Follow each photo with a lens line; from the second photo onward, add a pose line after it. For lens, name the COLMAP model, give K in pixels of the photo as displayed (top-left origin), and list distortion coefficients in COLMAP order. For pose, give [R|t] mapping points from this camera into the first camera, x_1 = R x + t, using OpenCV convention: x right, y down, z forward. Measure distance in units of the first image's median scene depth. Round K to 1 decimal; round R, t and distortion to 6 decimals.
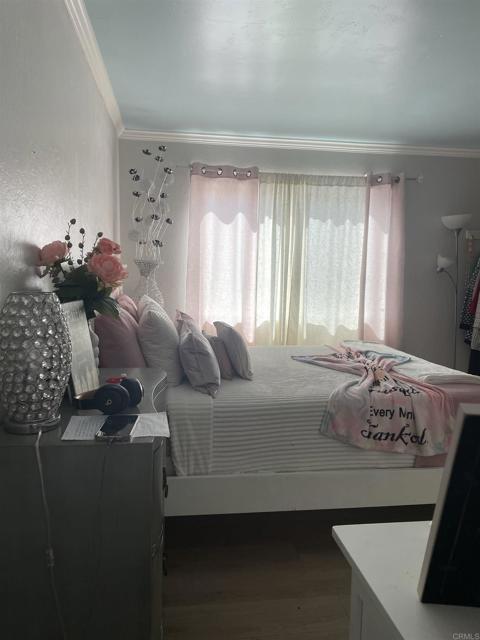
lens RADIAL K [[486.6, 0, 240.0], [0, 486.6, 320.0], [0, 0, 1]] dist [0.118709, -0.126199]
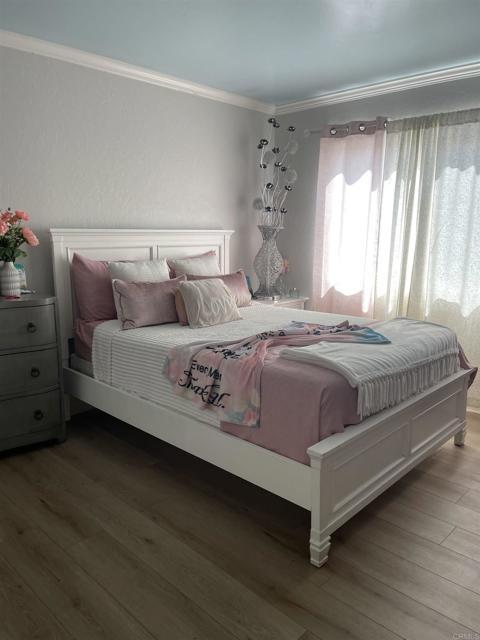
lens RADIAL K [[486.6, 0, 240.0], [0, 486.6, 320.0], [0, 0, 1]] dist [0.118709, -0.126199]
pose [[0.622582, 0.132180, -0.771311, 0.609335], [-0.086667, 0.991215, 0.099910, -0.012037], [0.777741, 0.004645, 0.628568, 0.228782]]
